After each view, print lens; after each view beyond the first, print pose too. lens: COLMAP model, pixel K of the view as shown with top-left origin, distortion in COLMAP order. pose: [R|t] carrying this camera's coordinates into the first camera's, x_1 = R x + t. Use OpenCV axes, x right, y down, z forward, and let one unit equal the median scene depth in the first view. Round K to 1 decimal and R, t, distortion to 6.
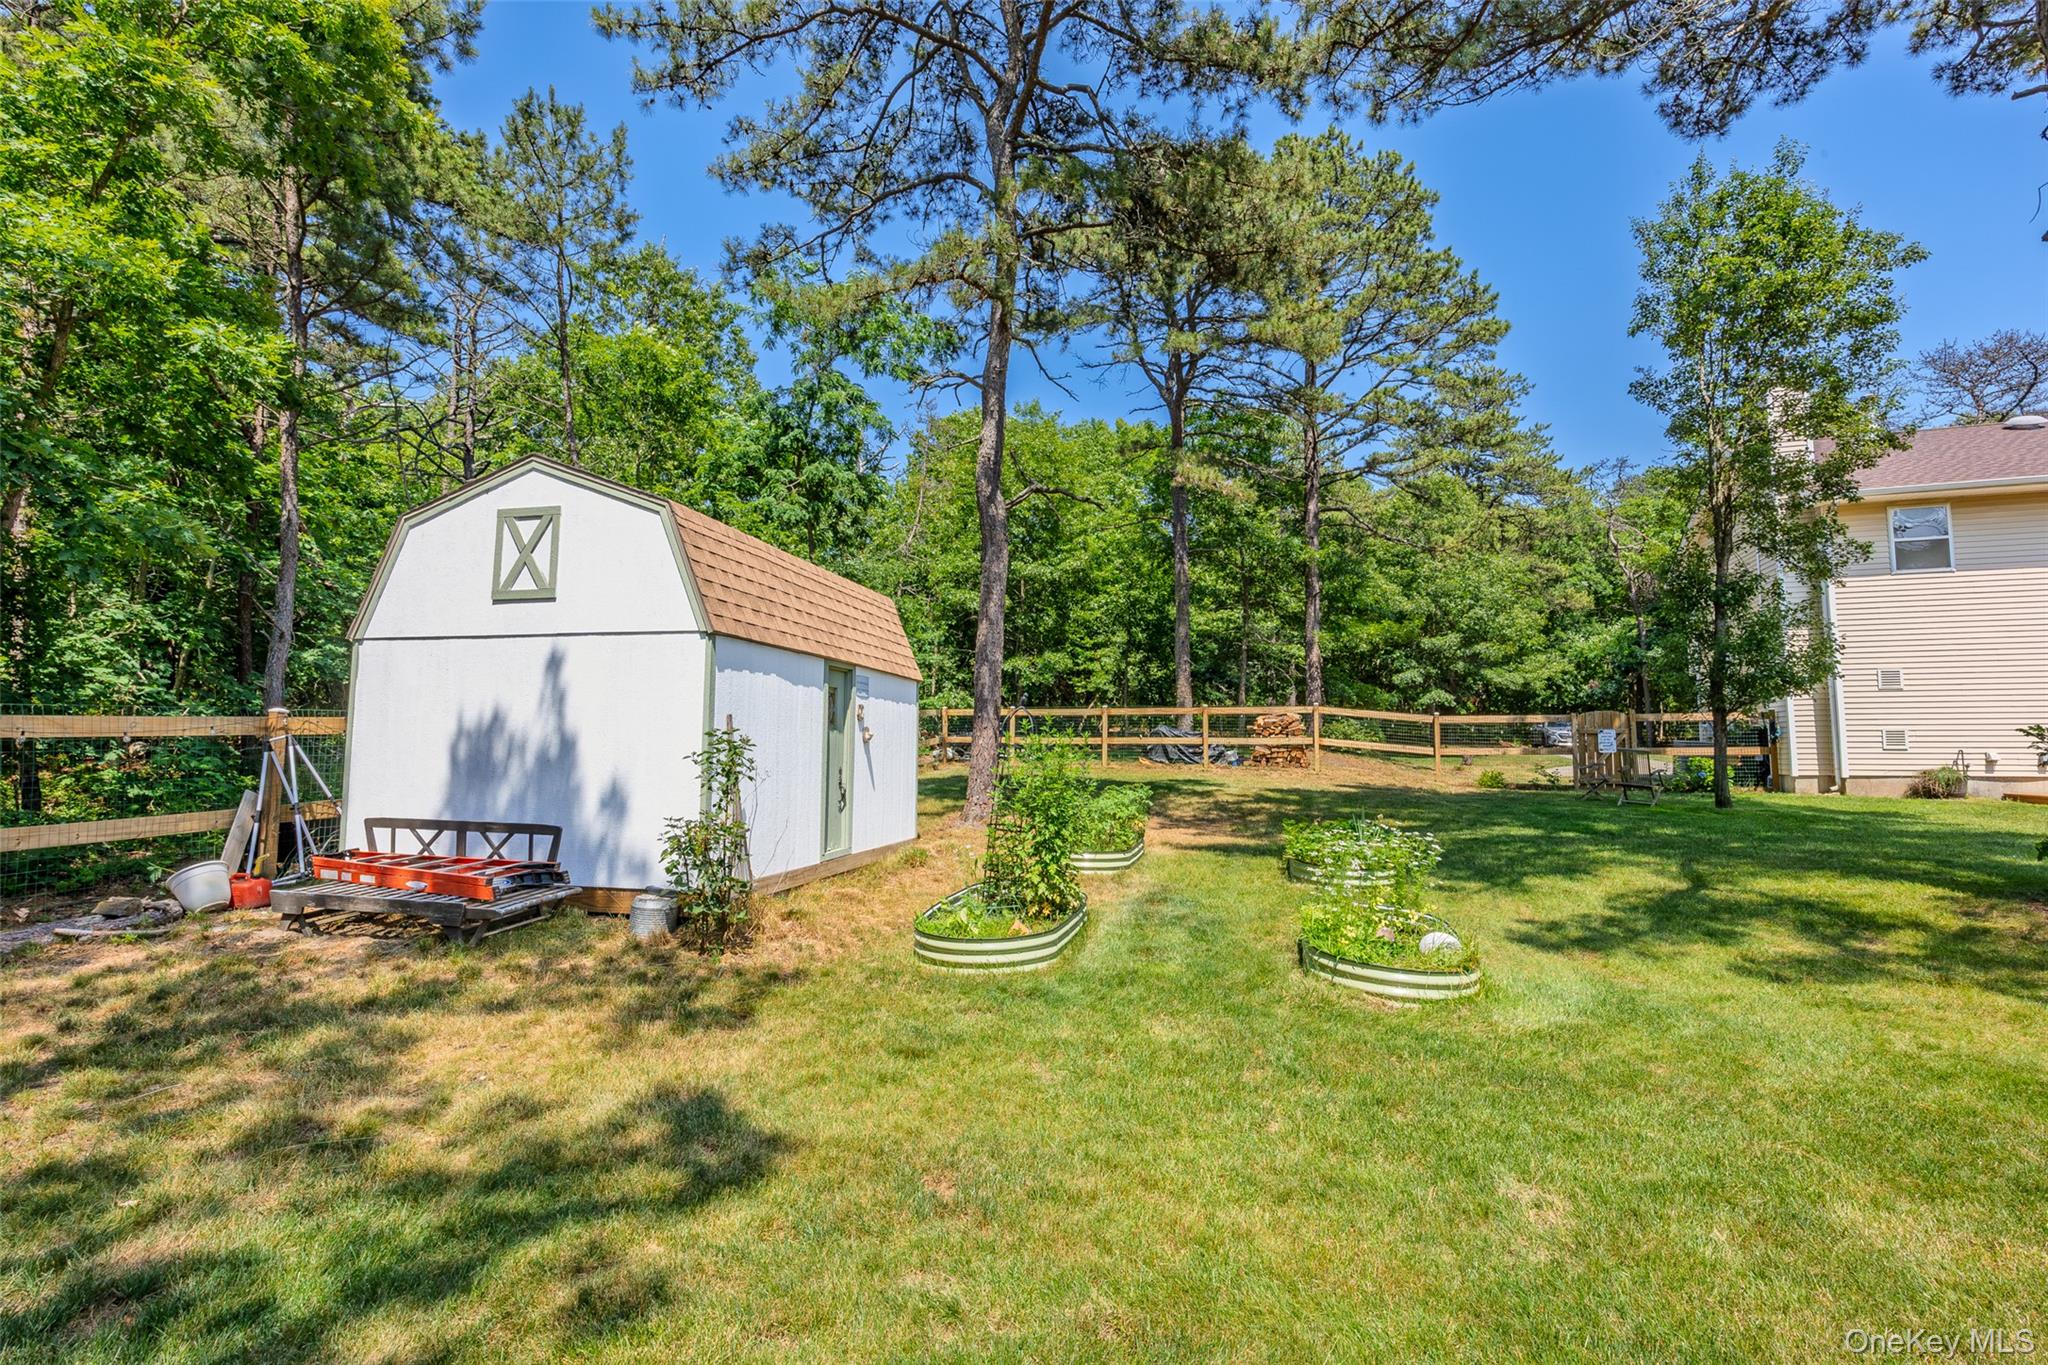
lens RADIAL K [[934.1, 0, 1024.0], [0, 934.1, 682.5], [0, 0, 1]] dist [-0.002487, -0.000340]
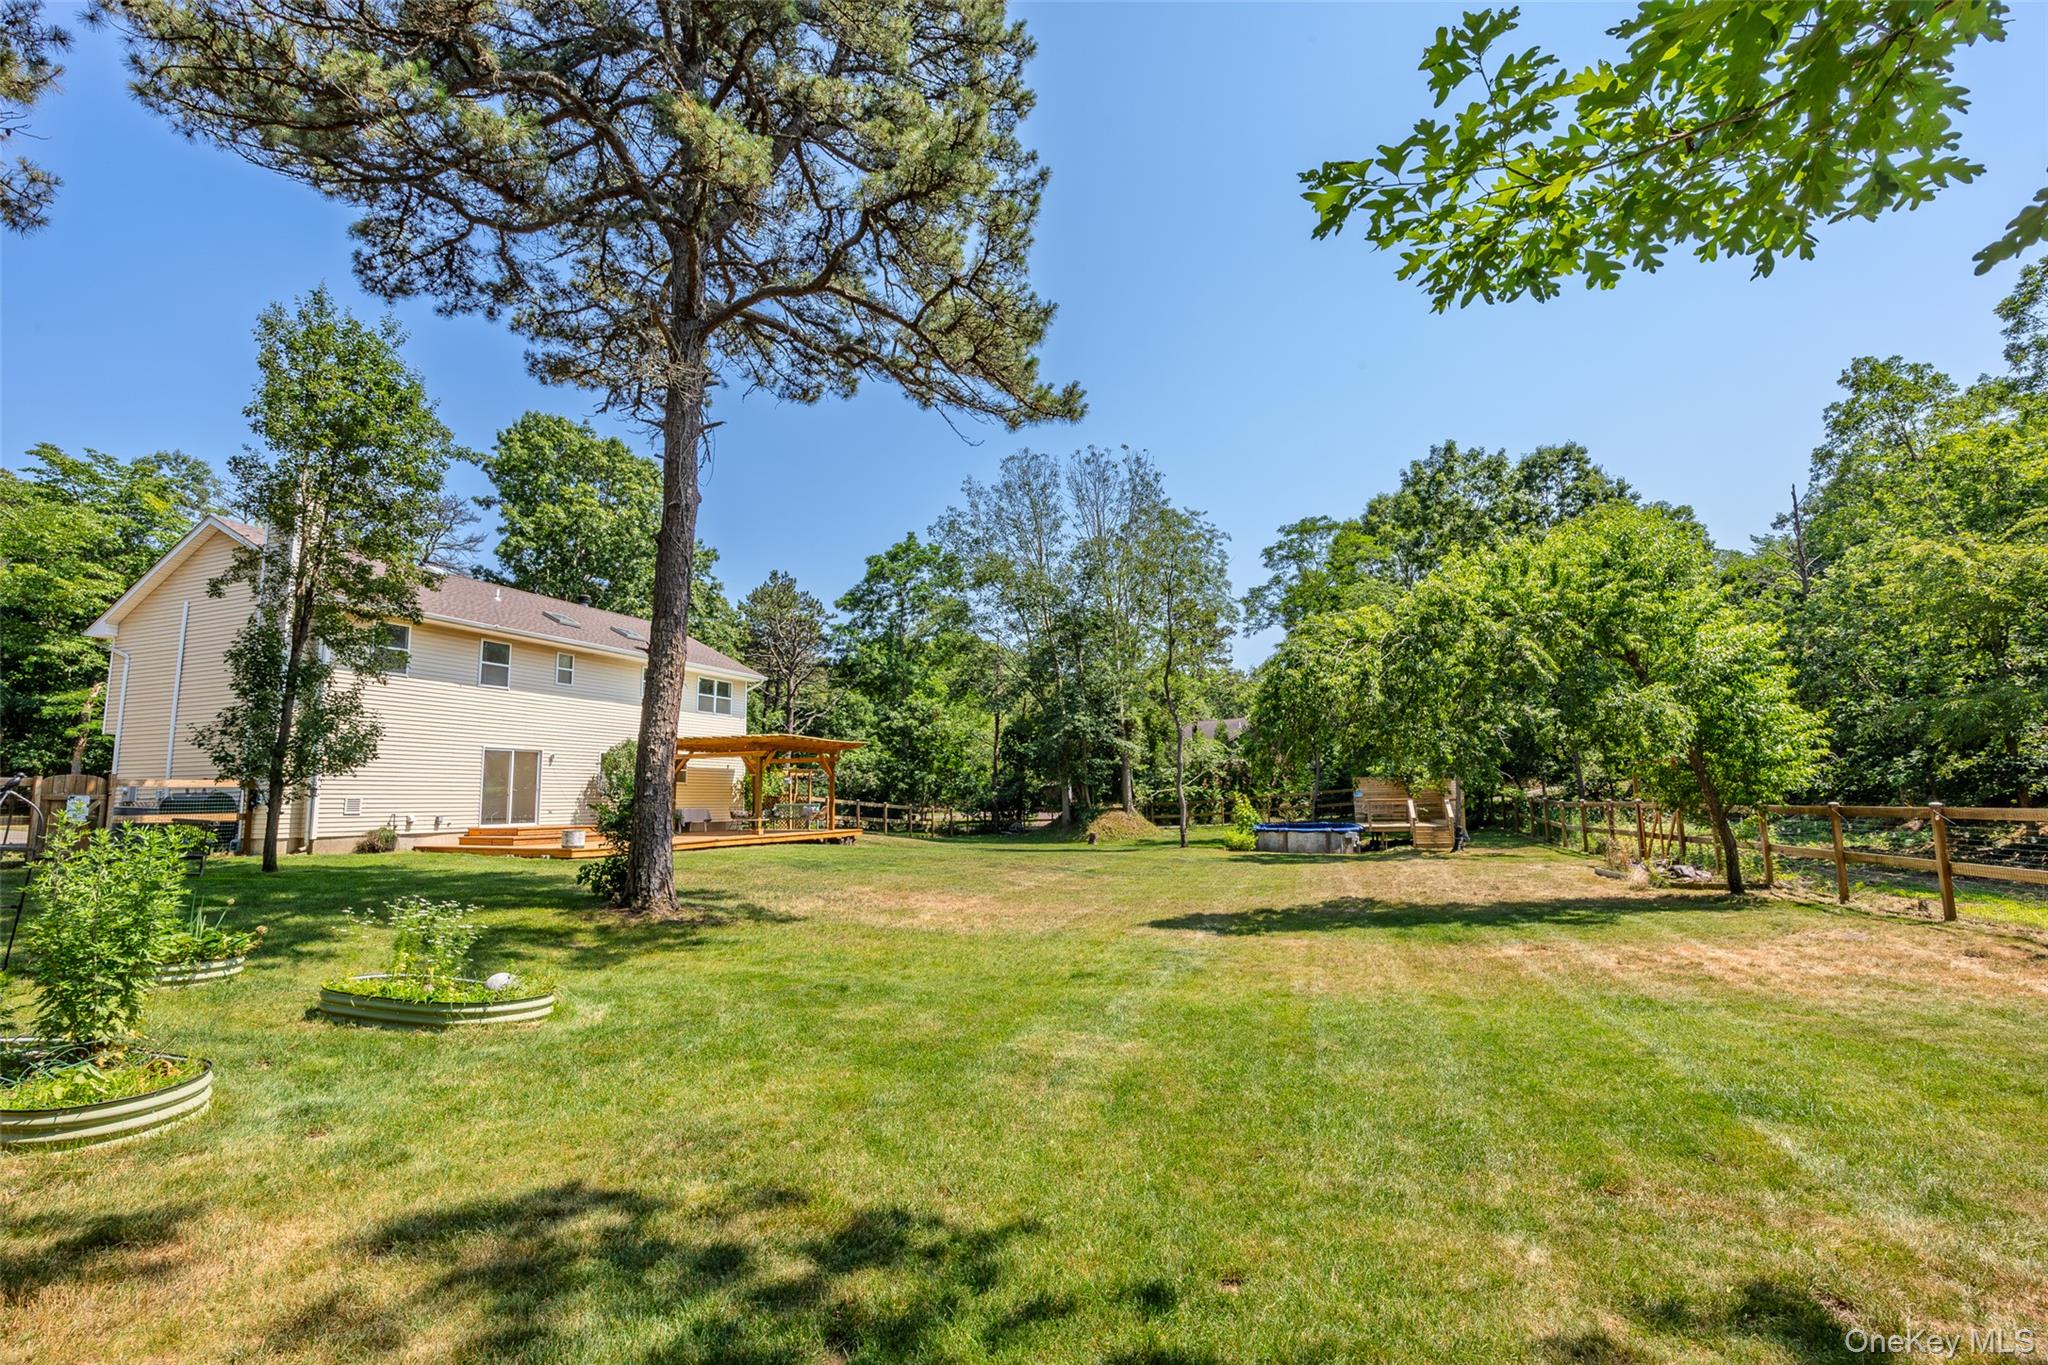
lens RADIAL K [[965.9, 0, 1024.0], [0, 965.9, 682.5], [0, 0, 1]] dist [0.023355, -0.000193]
pose [[0.030643, 0.119473, 0.992364, -0.337902], [-0.068765, 0.990730, -0.117153, -0.009917], [-0.997162, -0.064650, 0.038575, 0.086133]]
